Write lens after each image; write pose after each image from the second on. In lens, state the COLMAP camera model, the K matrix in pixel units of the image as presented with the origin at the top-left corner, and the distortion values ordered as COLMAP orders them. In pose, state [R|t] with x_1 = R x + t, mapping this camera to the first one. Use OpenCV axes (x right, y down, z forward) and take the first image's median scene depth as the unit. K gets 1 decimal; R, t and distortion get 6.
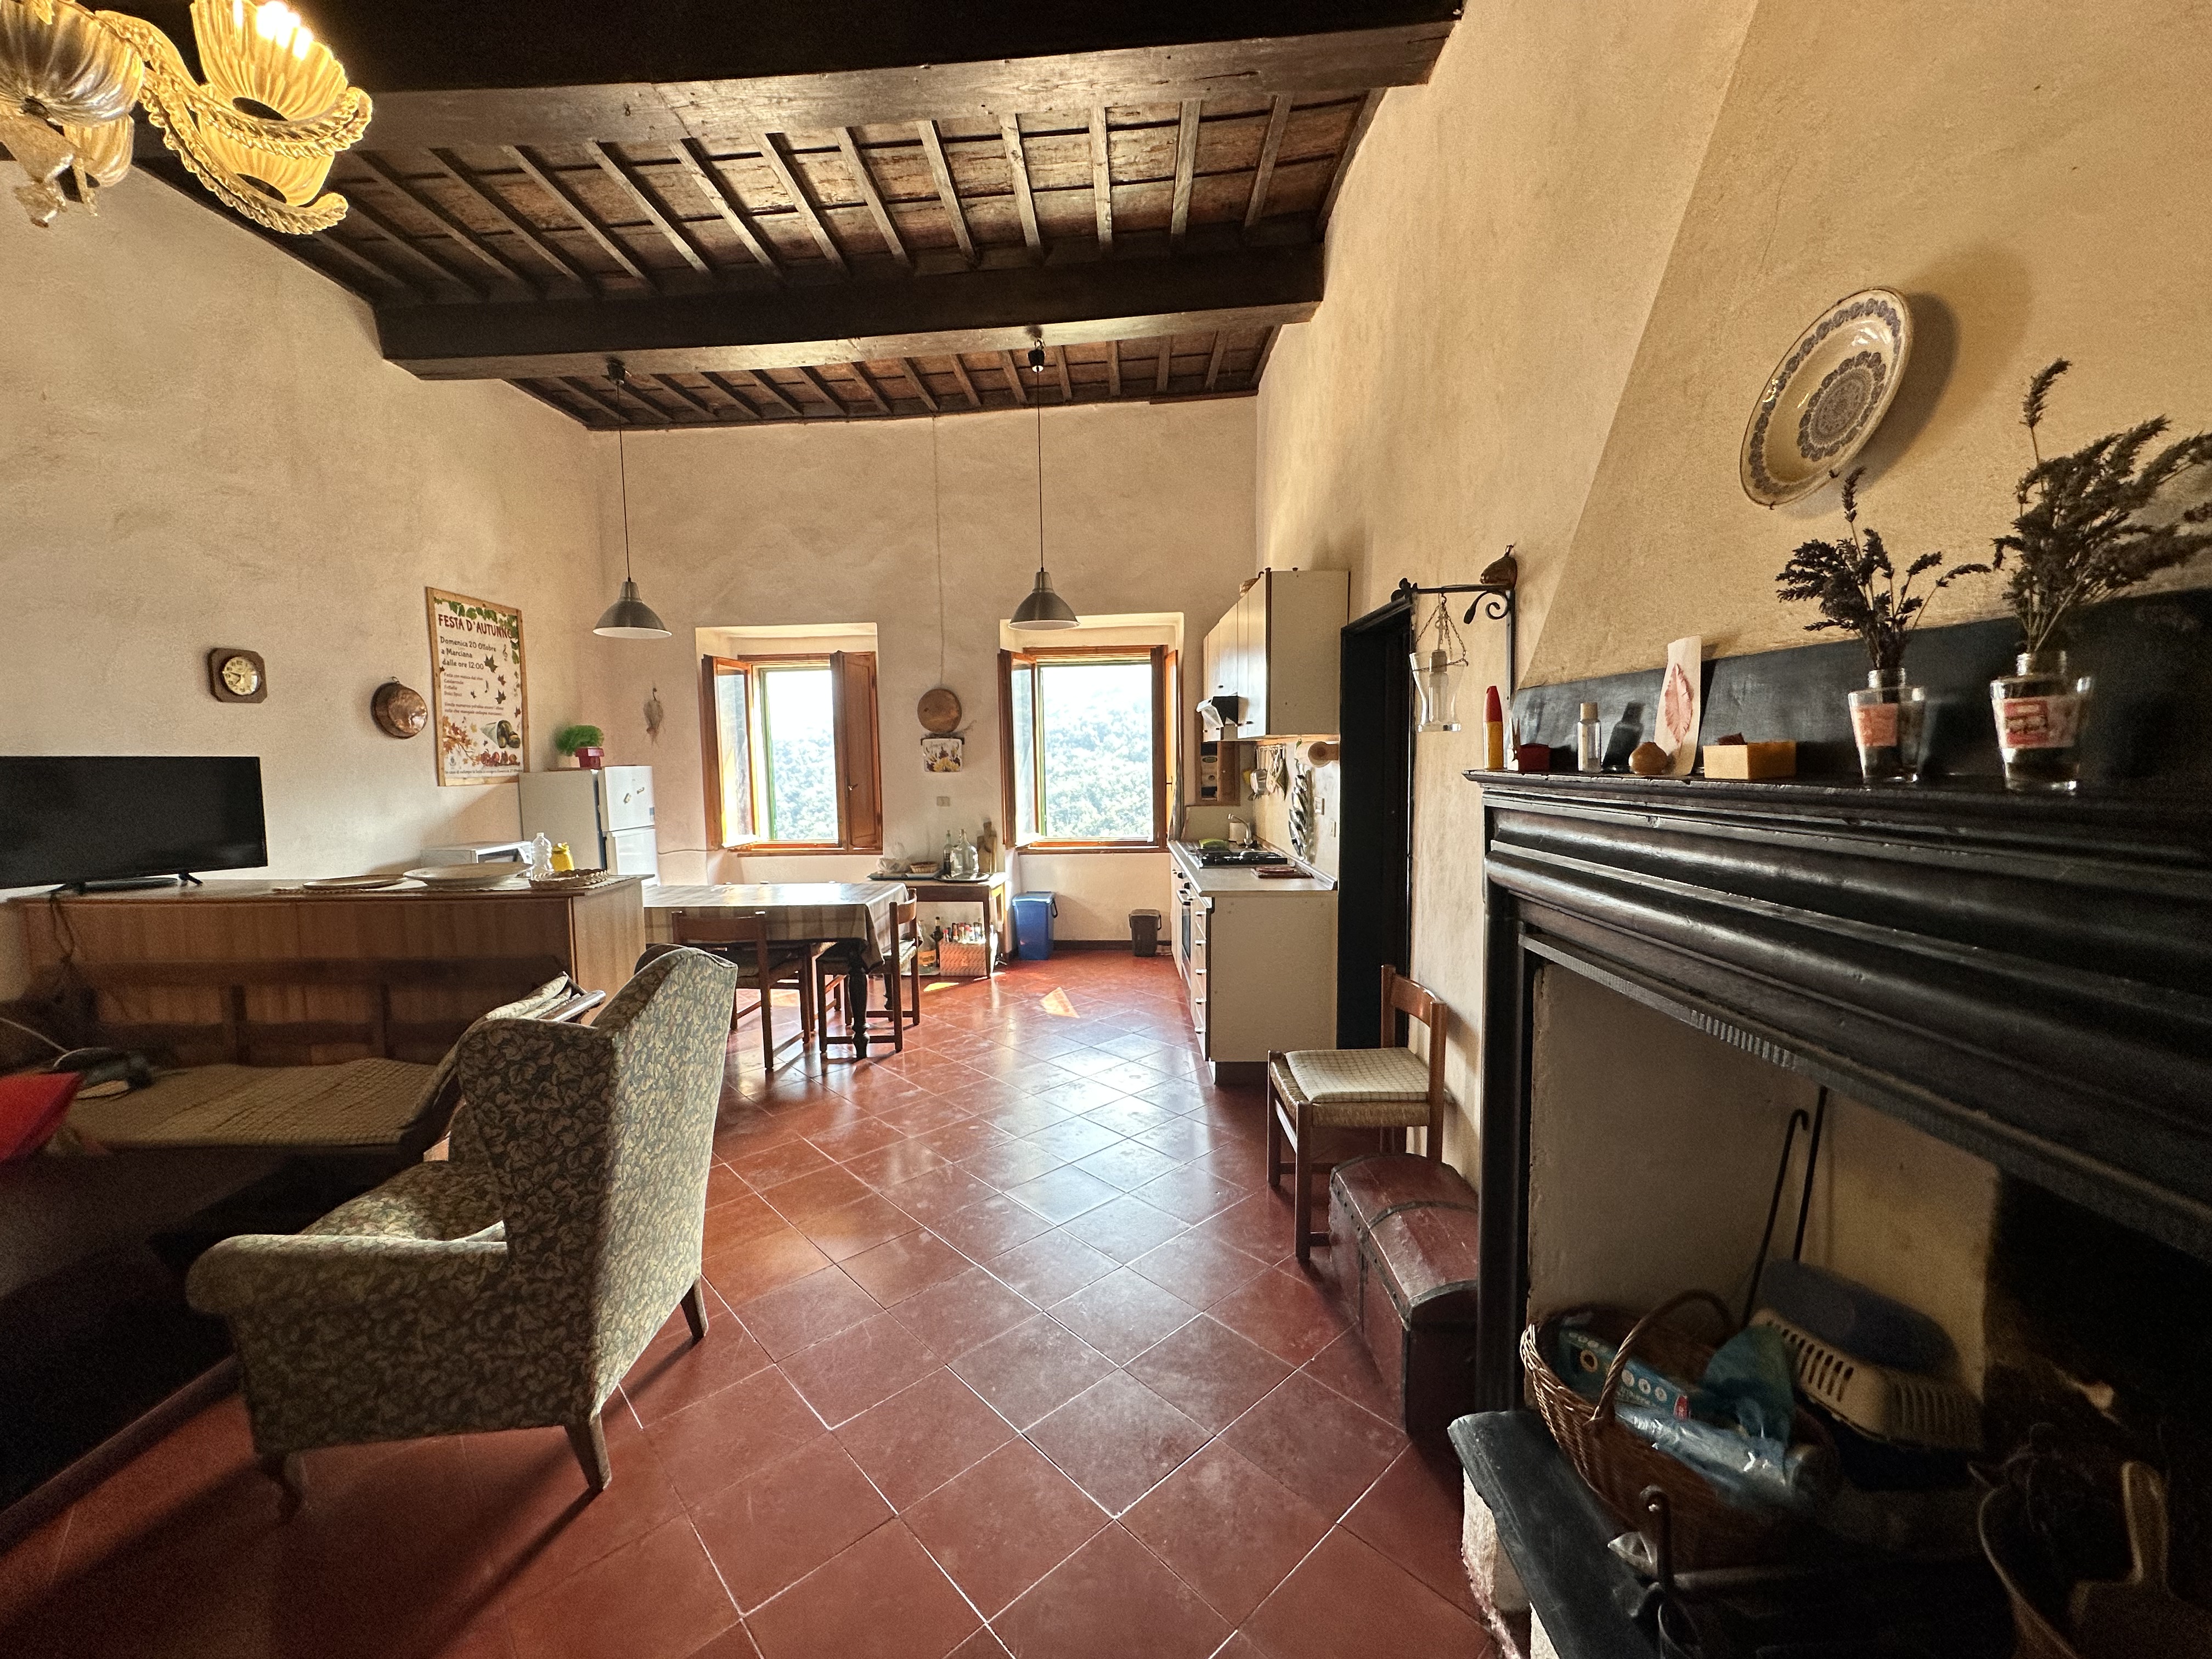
lens RADIAL K [[883.1, 0, 1106.0], [0, 883.1, 829.5], [0, 0, 1]] dist [-0.002204, 0.000660]
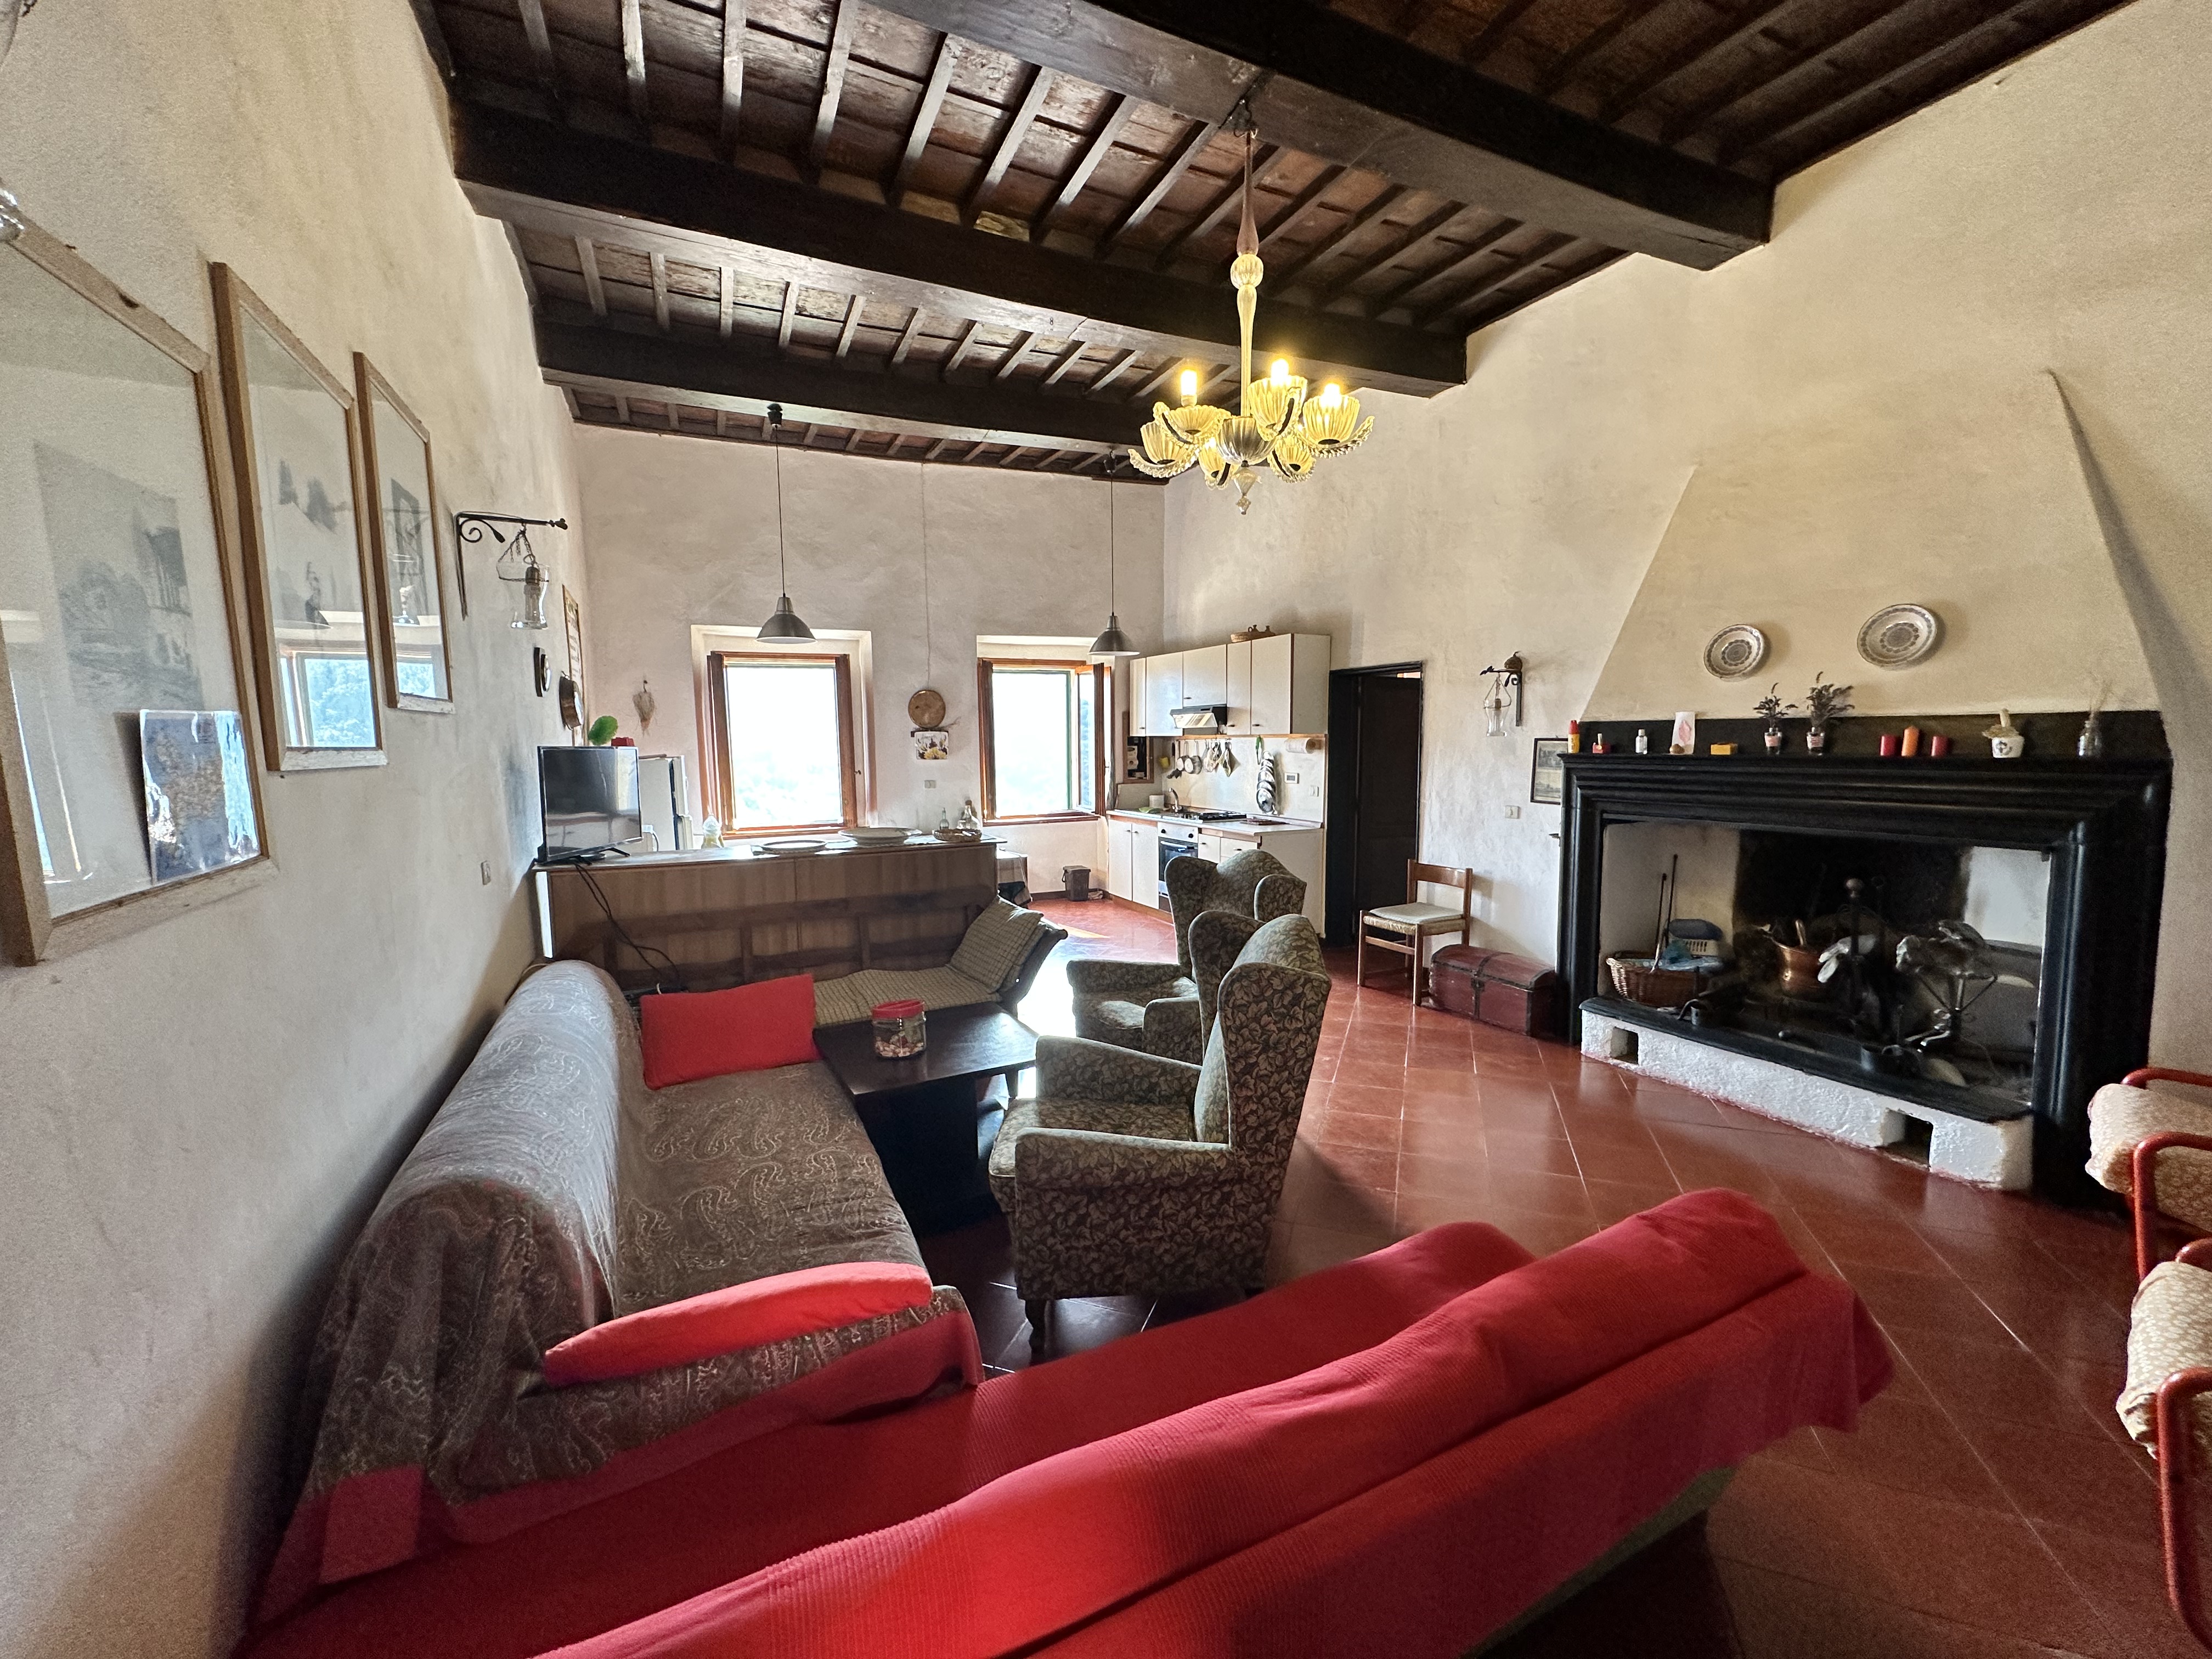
lens RADIAL K [[883.1, 0, 1106.0], [0, 883.1, 829.5], [0, 0, 1]] dist [-0.002204, 0.000660]
pose [[0.889974, -0.041107, 0.454155, -0.595699], [0.035934, 0.999154, 0.020019, 0.016404], [-0.454593, -0.001497, 0.890698, -0.201215]]
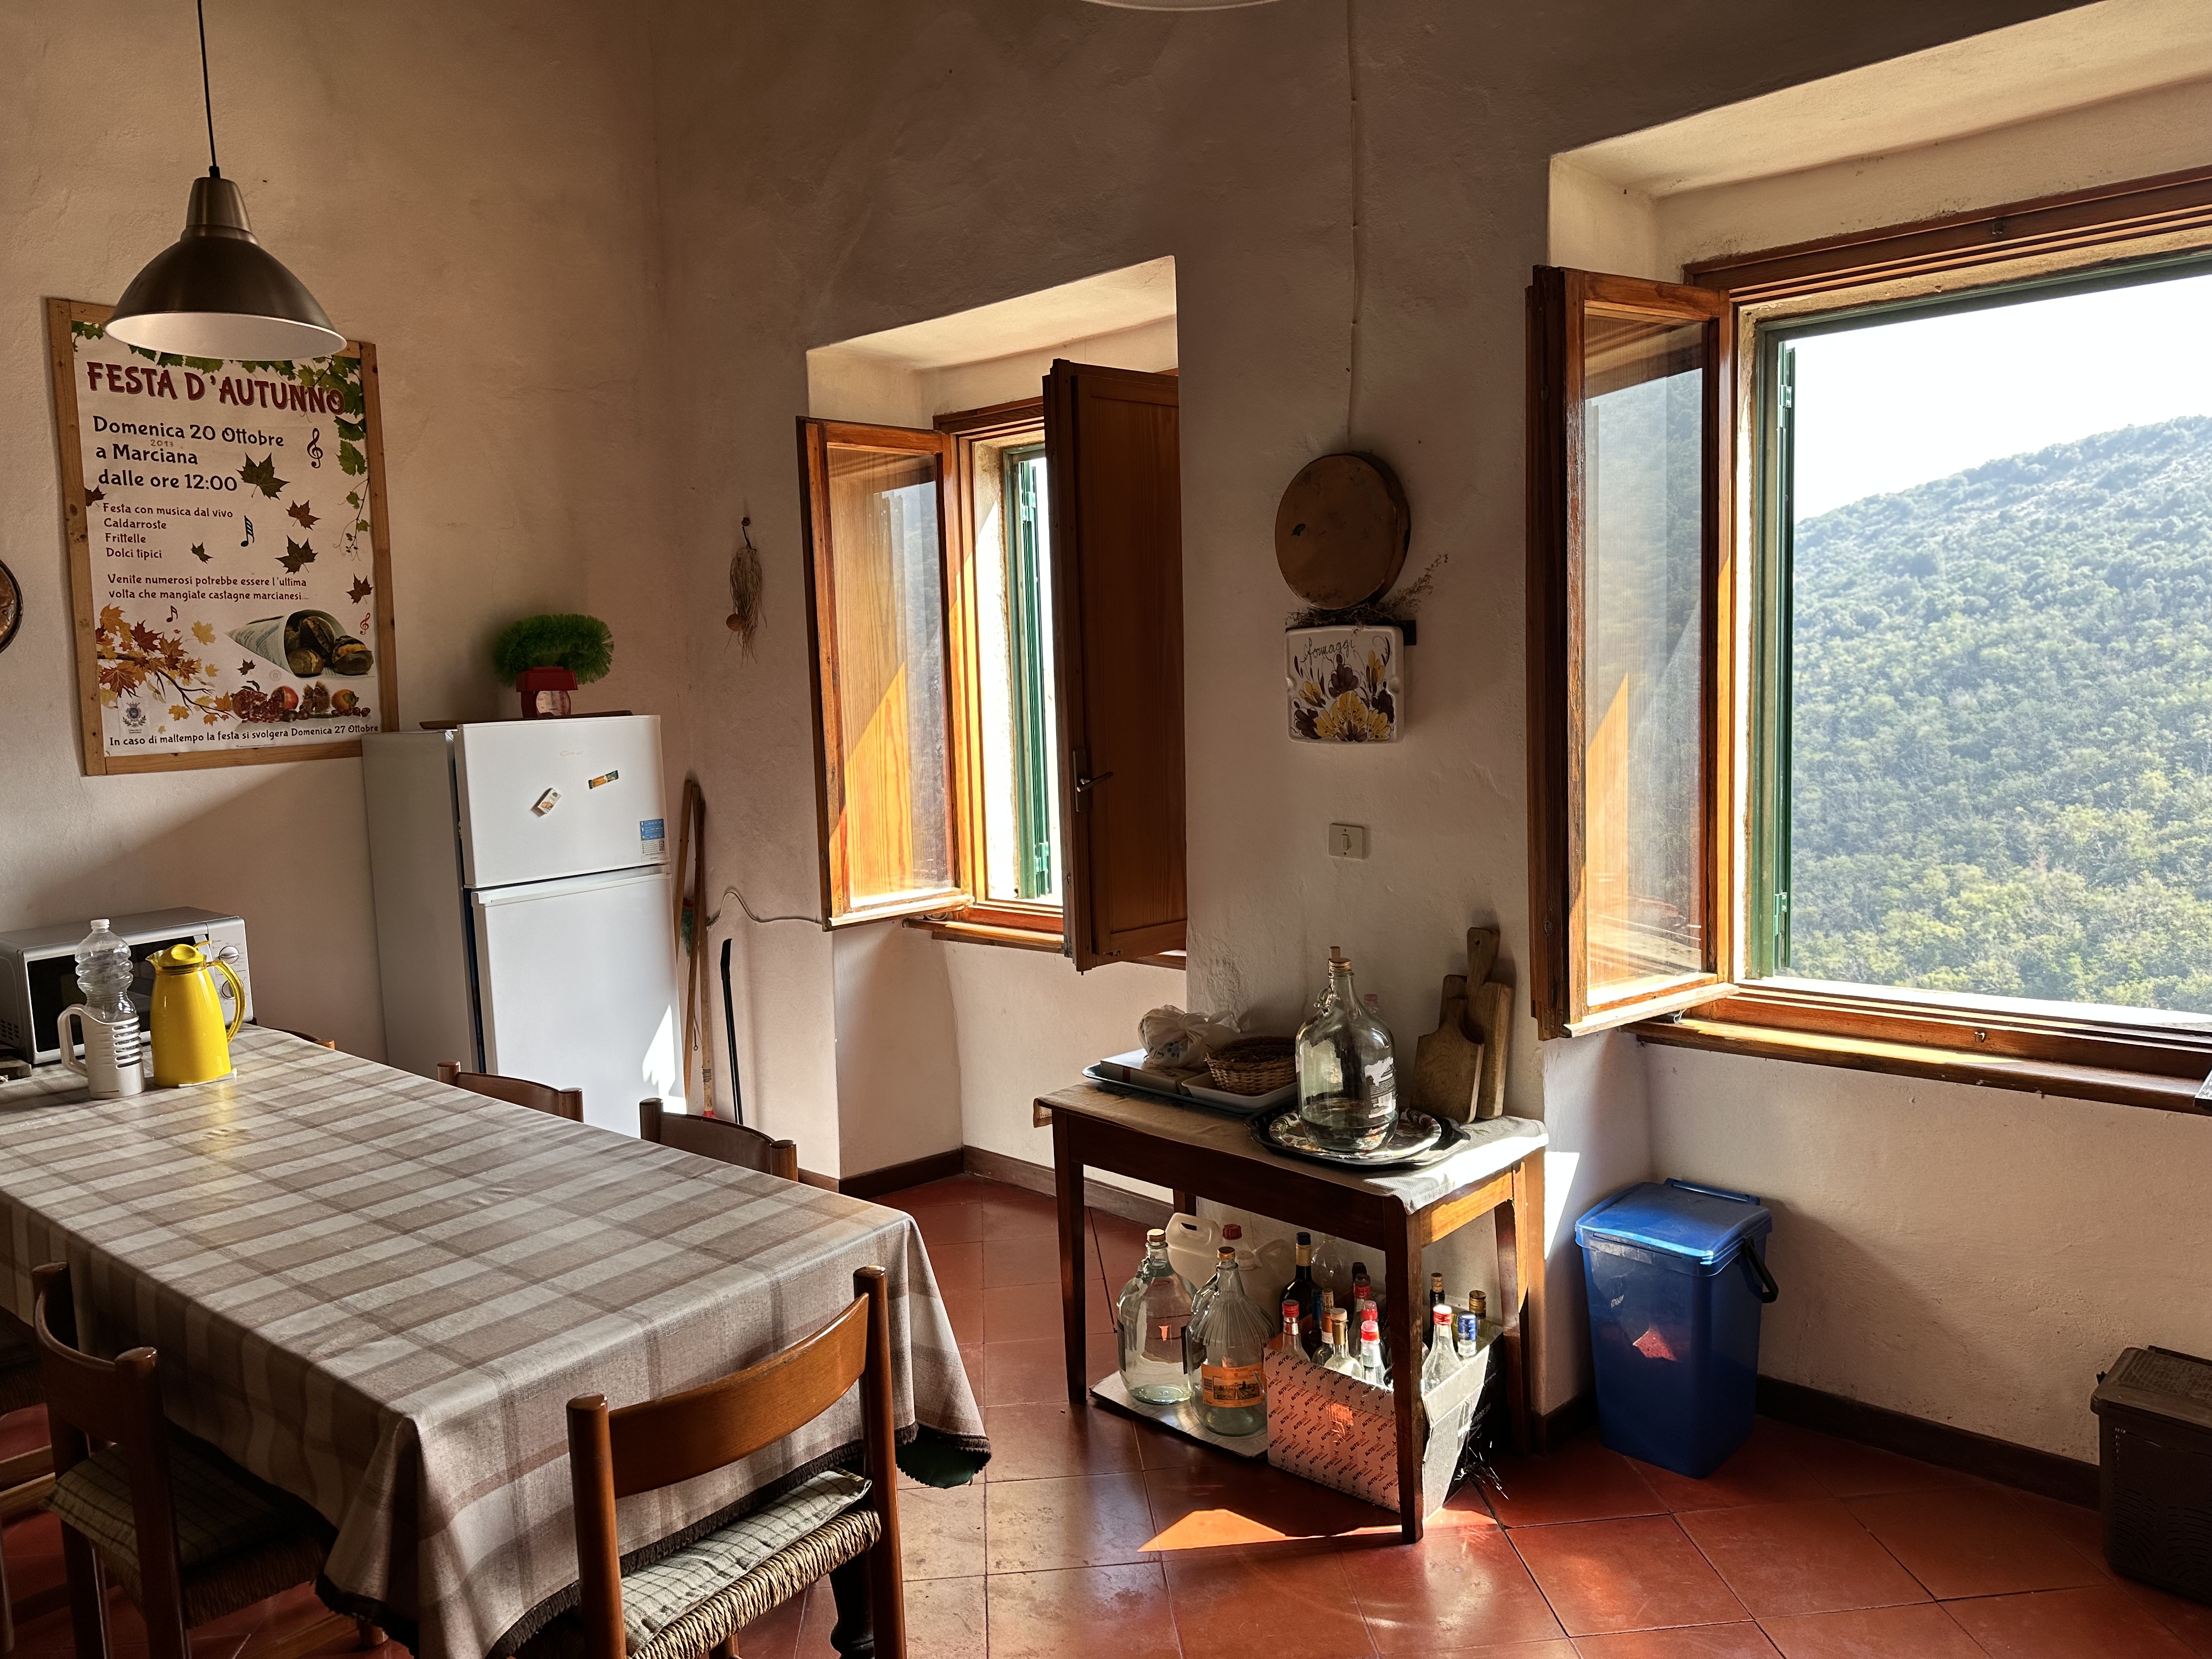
lens RADIAL K [[1544.7, 0, 1107.9], [0, 1544.7, 809.6], [0, 0, 1]] dist [0.080068, -0.110050]
pose [[0.792561, 0.047278, -0.607957, 0.073756], [-0.030192, 0.998810, 0.038312, -0.067700], [0.609045, -0.012010, 0.793045, 0.625041]]
